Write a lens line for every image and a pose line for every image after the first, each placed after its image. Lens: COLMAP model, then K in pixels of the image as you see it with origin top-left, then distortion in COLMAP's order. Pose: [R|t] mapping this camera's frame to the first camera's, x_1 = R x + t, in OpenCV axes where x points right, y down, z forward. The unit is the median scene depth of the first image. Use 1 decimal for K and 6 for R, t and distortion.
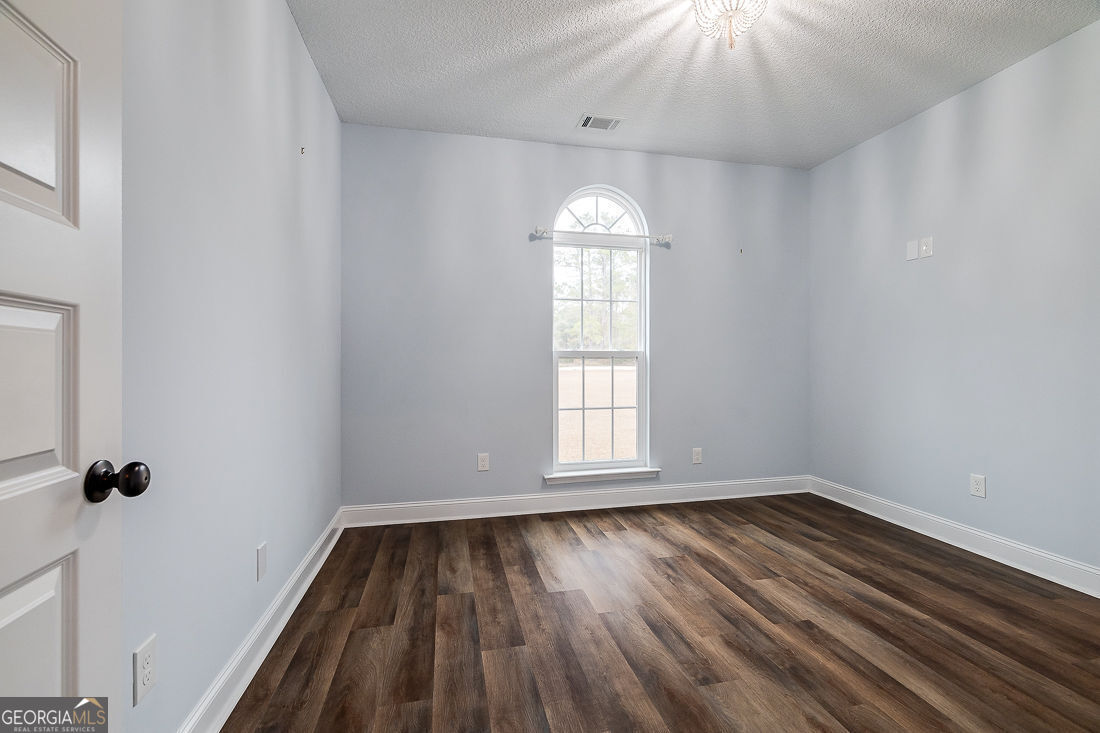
lens RADIAL K [[465.0, 0, 548.9], [0, 465.0, 367.4], [0, 0, 1]] dist [-0.000935, -0.000178]
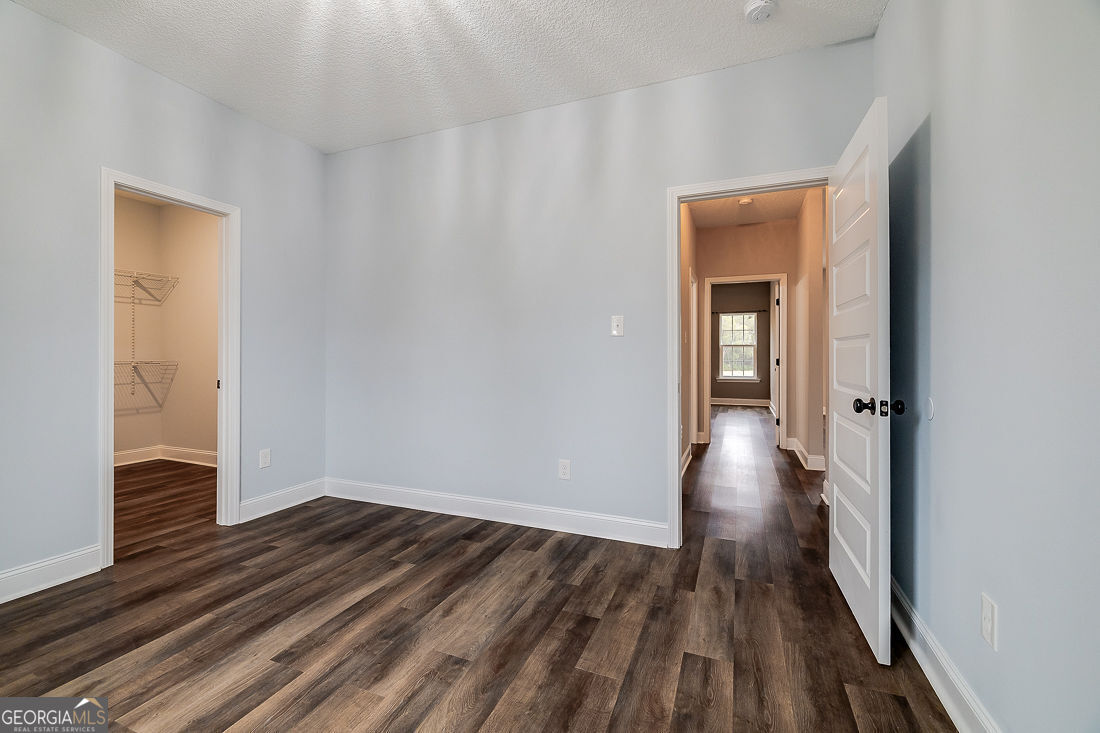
lens RADIAL K [[465.0, 0, 548.9], [0, 465.0, 367.4], [0, 0, 1]] dist [-0.000935, -0.000178]
pose [[-0.824702, -0.012965, 0.565419, -0.356079], [0.005001, 0.999531, 0.030214, -0.013591], [-0.565546, 0.027746, -0.824250, 1.498642]]
